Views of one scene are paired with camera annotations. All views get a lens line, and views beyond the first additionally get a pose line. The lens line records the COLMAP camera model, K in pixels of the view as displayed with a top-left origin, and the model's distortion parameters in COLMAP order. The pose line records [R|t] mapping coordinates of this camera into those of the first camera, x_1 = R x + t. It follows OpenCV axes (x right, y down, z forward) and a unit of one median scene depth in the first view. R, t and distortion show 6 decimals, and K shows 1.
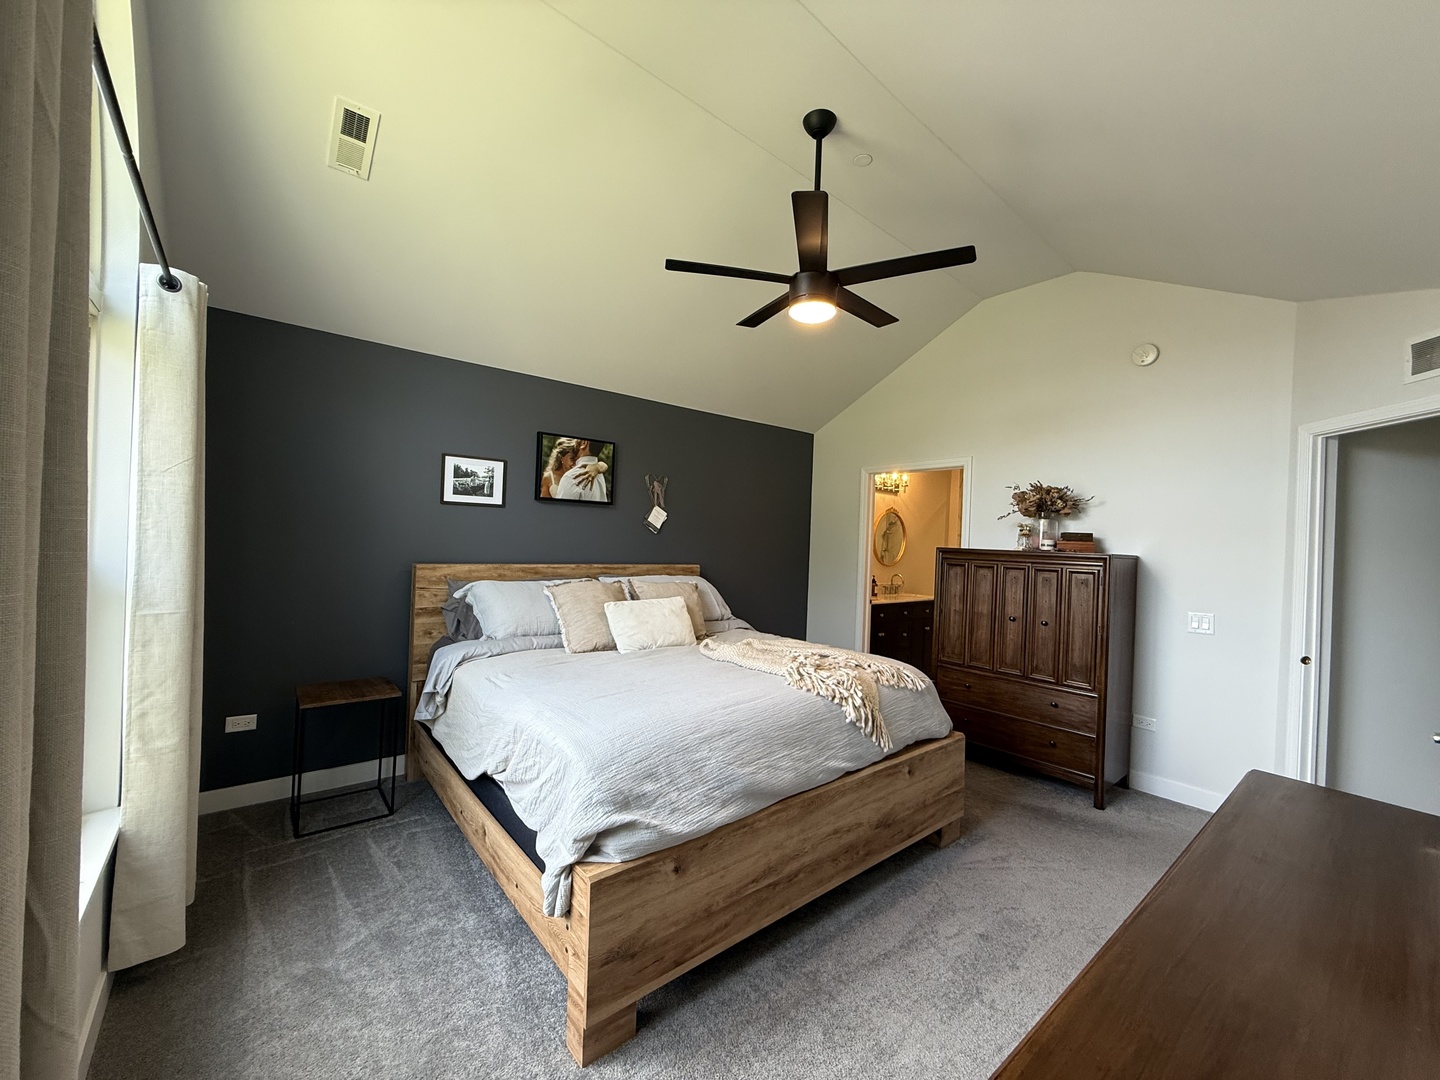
lens RADIAL K [[573.2, 0, 724.9], [0, 573.2, 541.9], [0, 0, 1]] dist [0.001248, -0.000772]
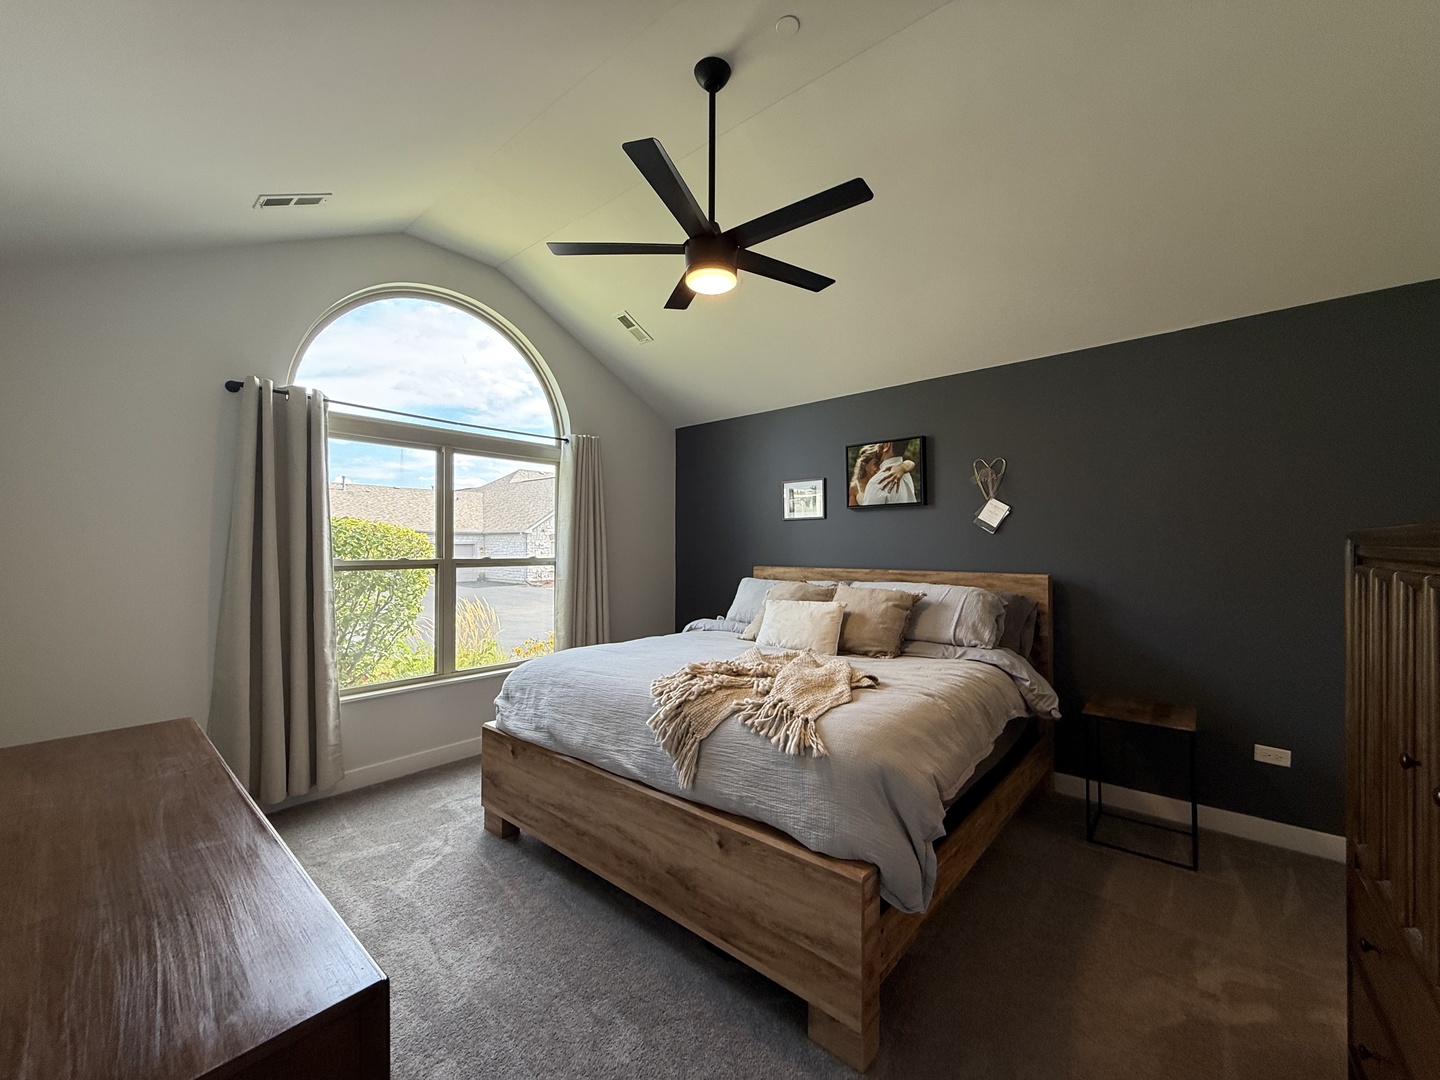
lens RADIAL K [[573.2, 0, 724.5], [0, 573.2, 545.7], [0, 0, 1]] dist [0.001248, -0.000772]
pose [[0.167424, -0.035106, -0.985260, 0.686953], [0.004827, 0.999383, -0.034789, 0.032381], [0.985873, 0.001069, 0.167490, 0.577992]]
